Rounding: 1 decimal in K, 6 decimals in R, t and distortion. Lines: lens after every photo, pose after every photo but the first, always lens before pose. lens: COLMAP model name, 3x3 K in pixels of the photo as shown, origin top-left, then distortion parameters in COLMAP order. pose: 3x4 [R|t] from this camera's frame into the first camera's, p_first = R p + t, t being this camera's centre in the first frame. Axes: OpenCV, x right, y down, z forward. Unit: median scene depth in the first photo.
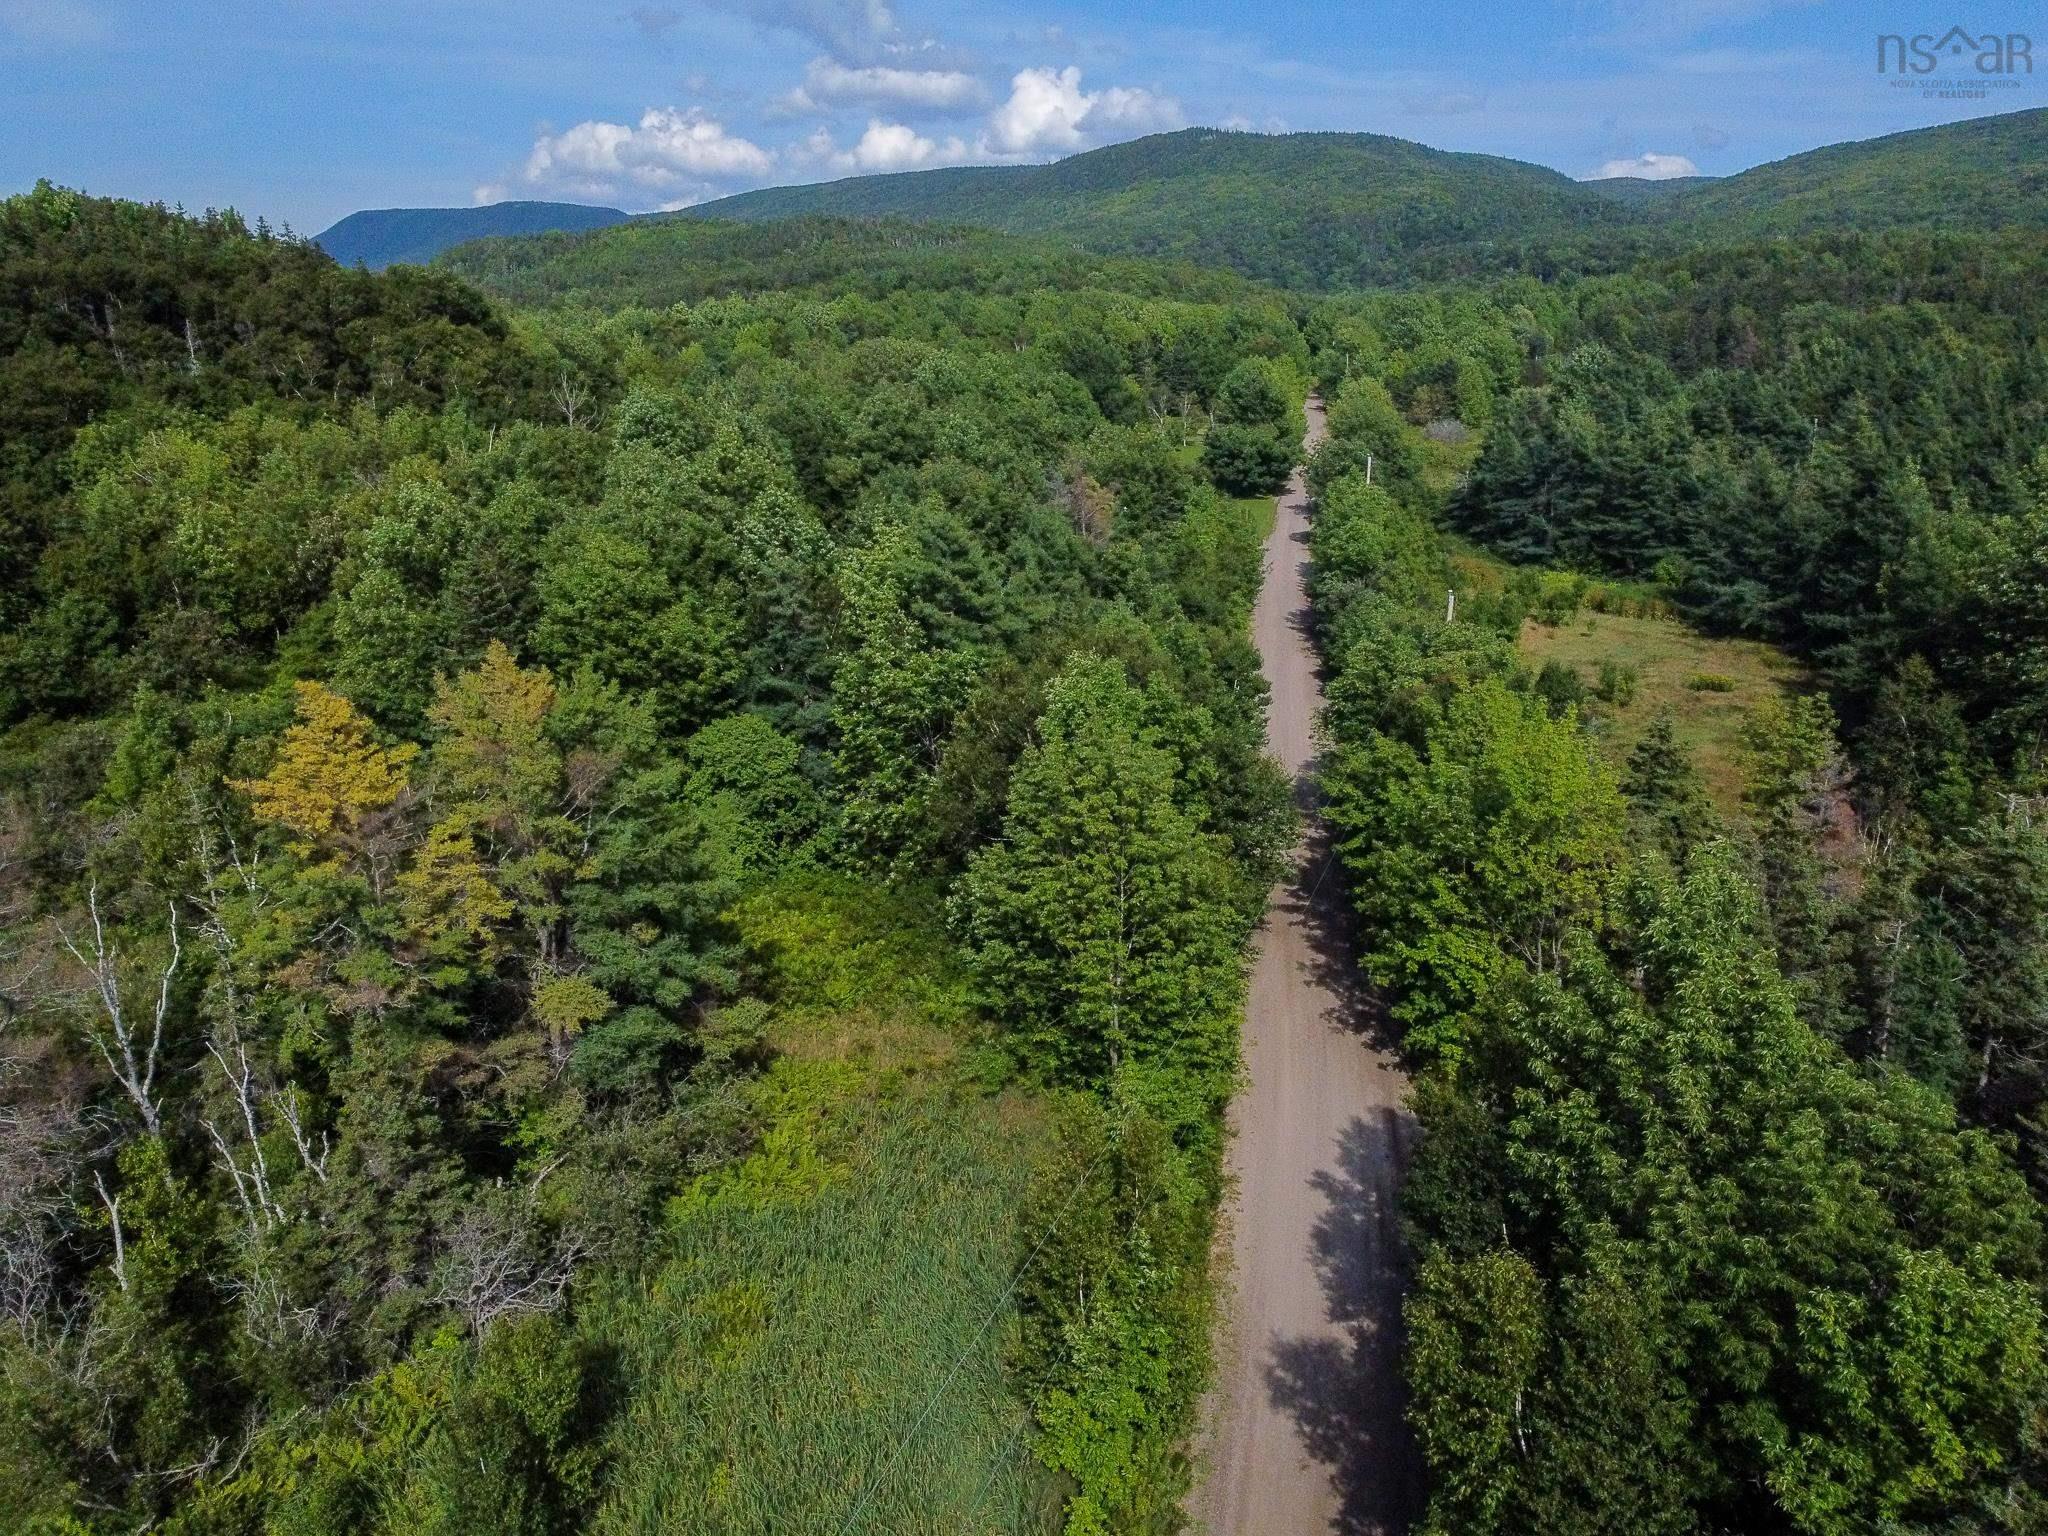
lens RADIAL K [[1546.0, 0, 1027.8], [0, 1546.0, 764.1], [0, 0, 1]] dist [0.003603, -0.011645]
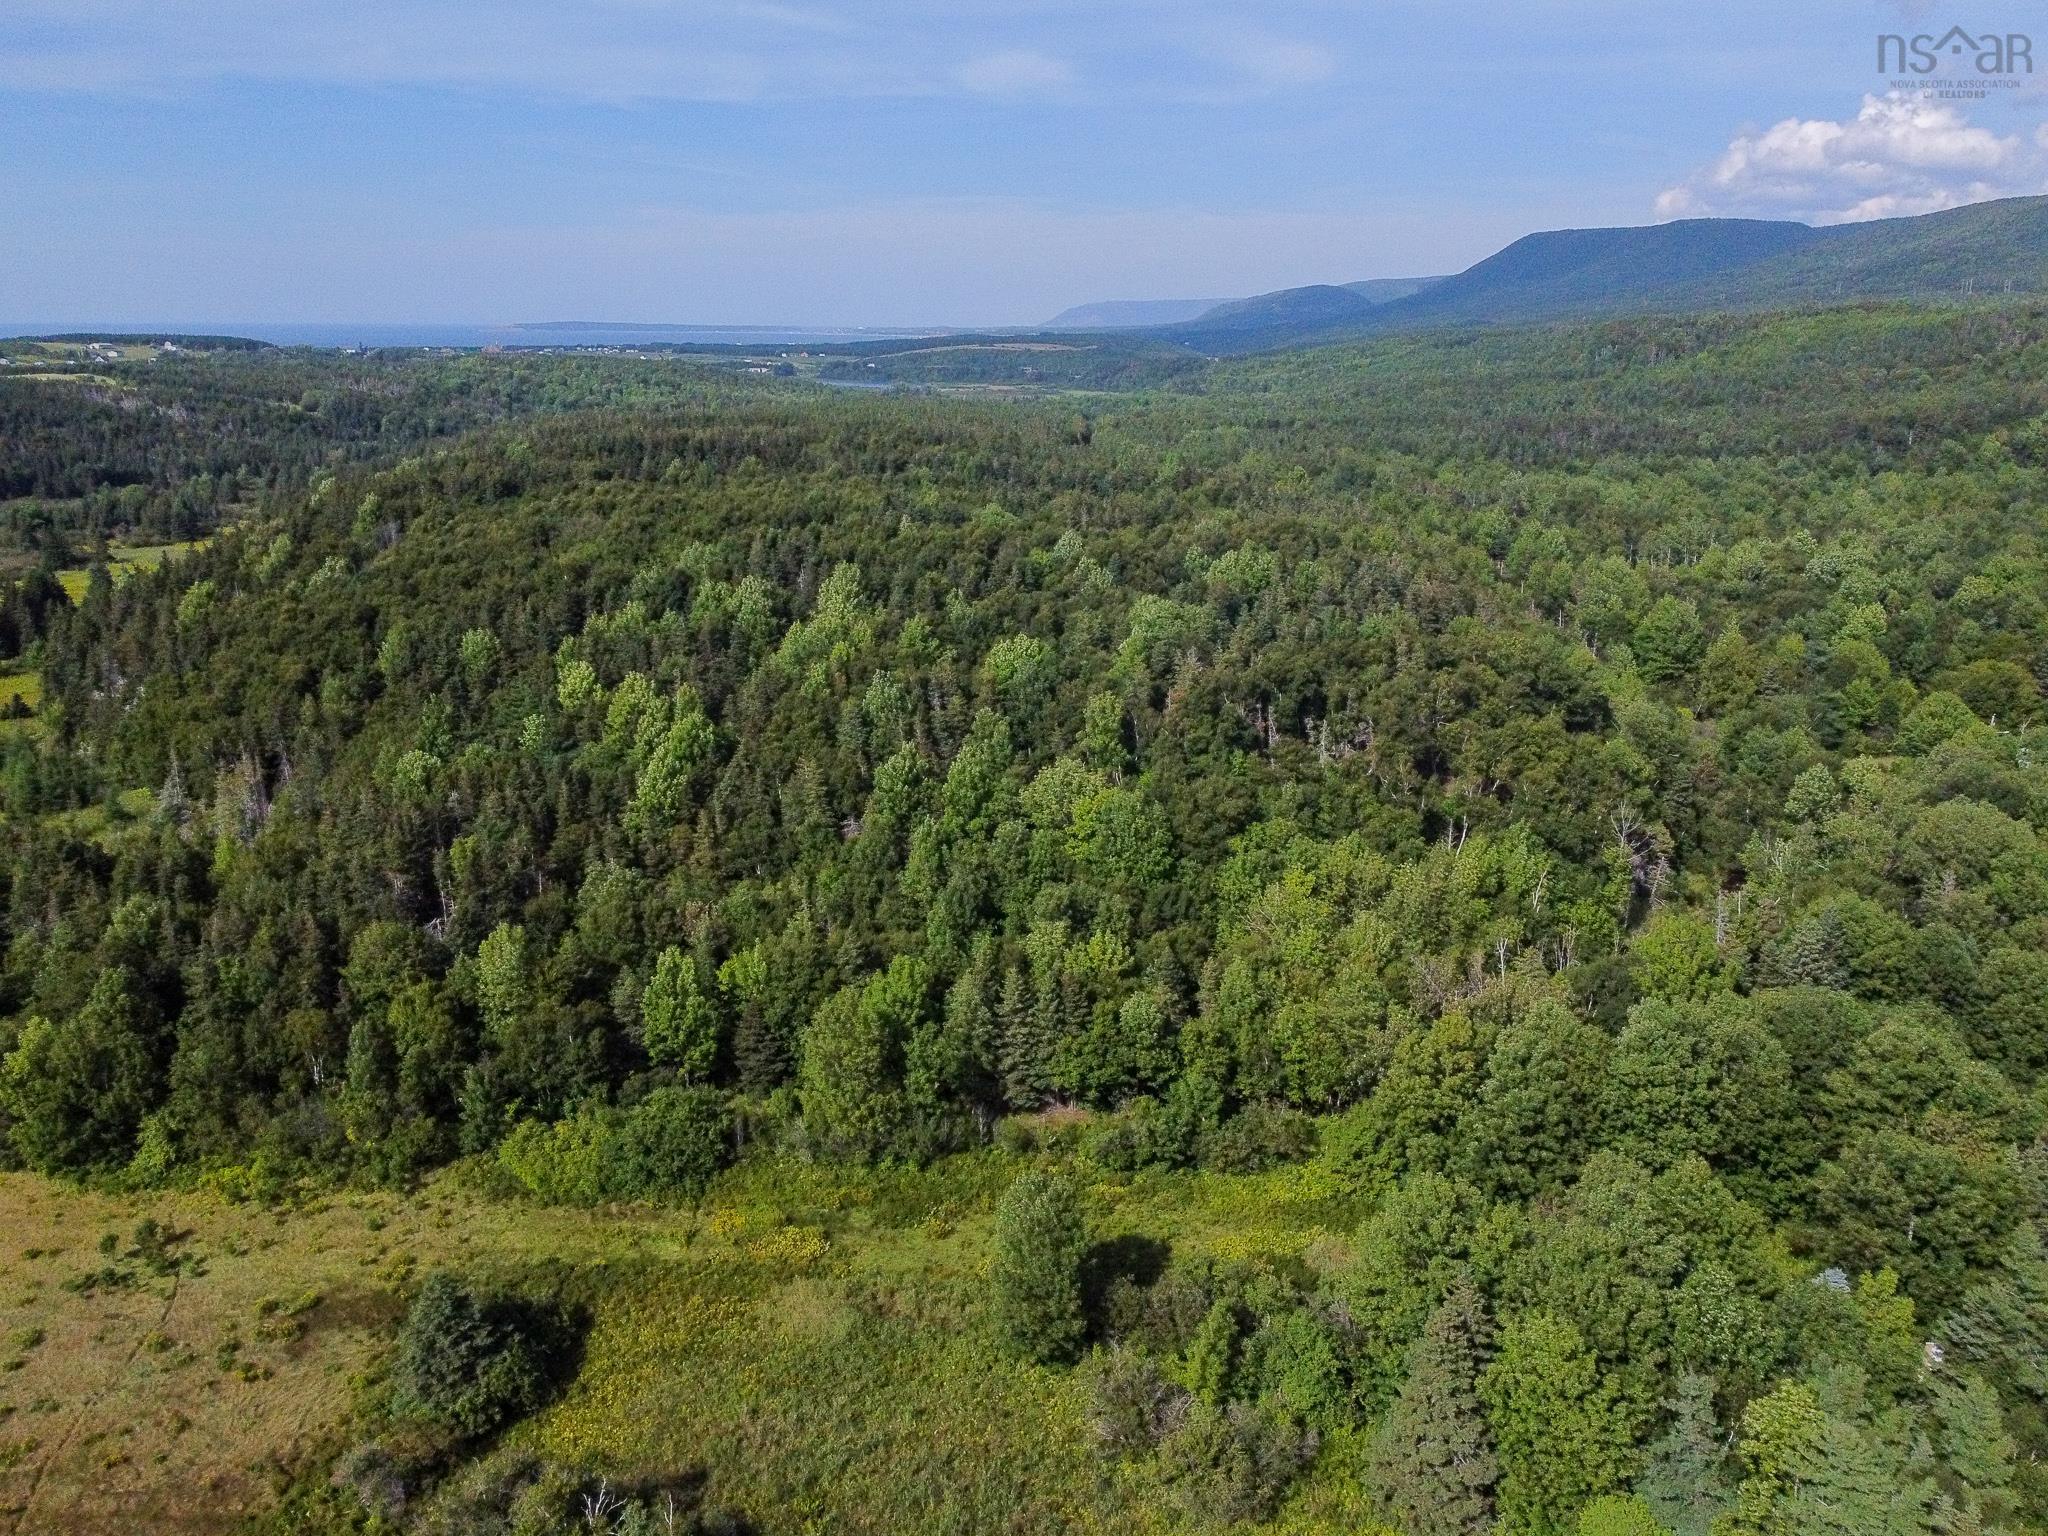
lens RADIAL K [[1546.0, 0, 1019.4], [0, 1546.0, 765.2], [0, 0, 1]] dist [0.003603, -0.011645]
pose [[0.770235, 0.169650, -0.614782, 0.034408], [-0.178633, 0.982774, 0.047396, -0.209848], [0.612233, 0.073315, 0.787271, -0.109316]]
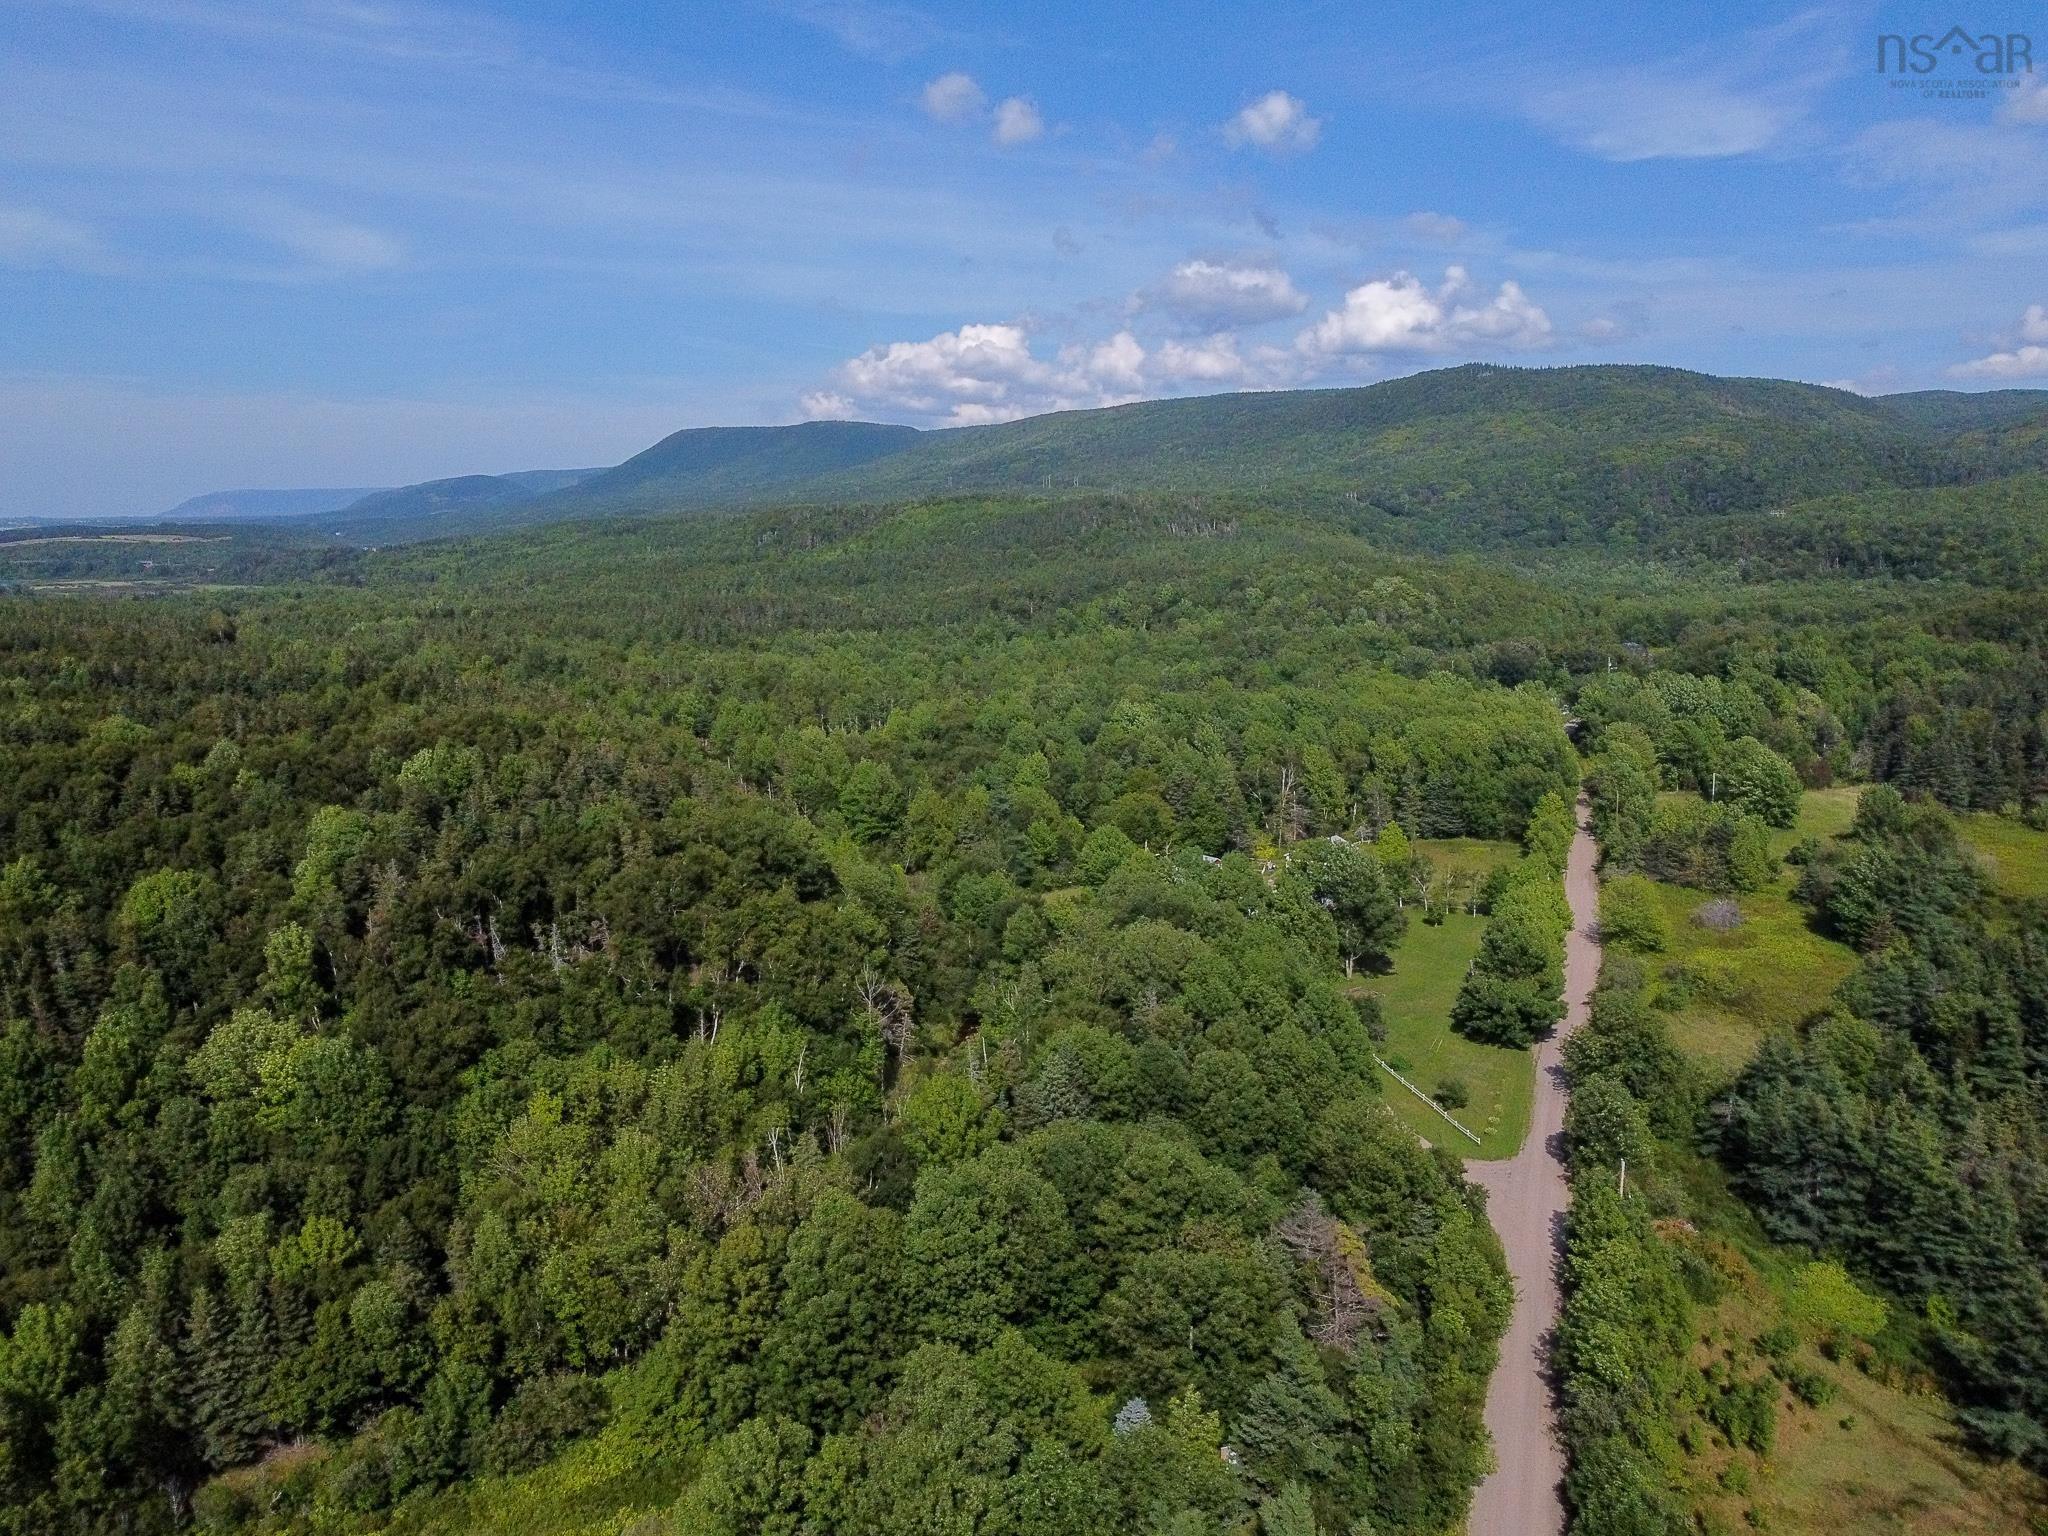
lens RADIAL K [[1546.0, 0, 1026.3], [0, 1546.0, 775.1], [0, 0, 1]] dist [0.003603, -0.011645]
pose [[0.984987, 0.022733, -0.171126, 0.000902], [-0.043586, 0.991924, -0.119107, -0.216522], [0.167036, 0.124778, 0.978023, -0.070293]]
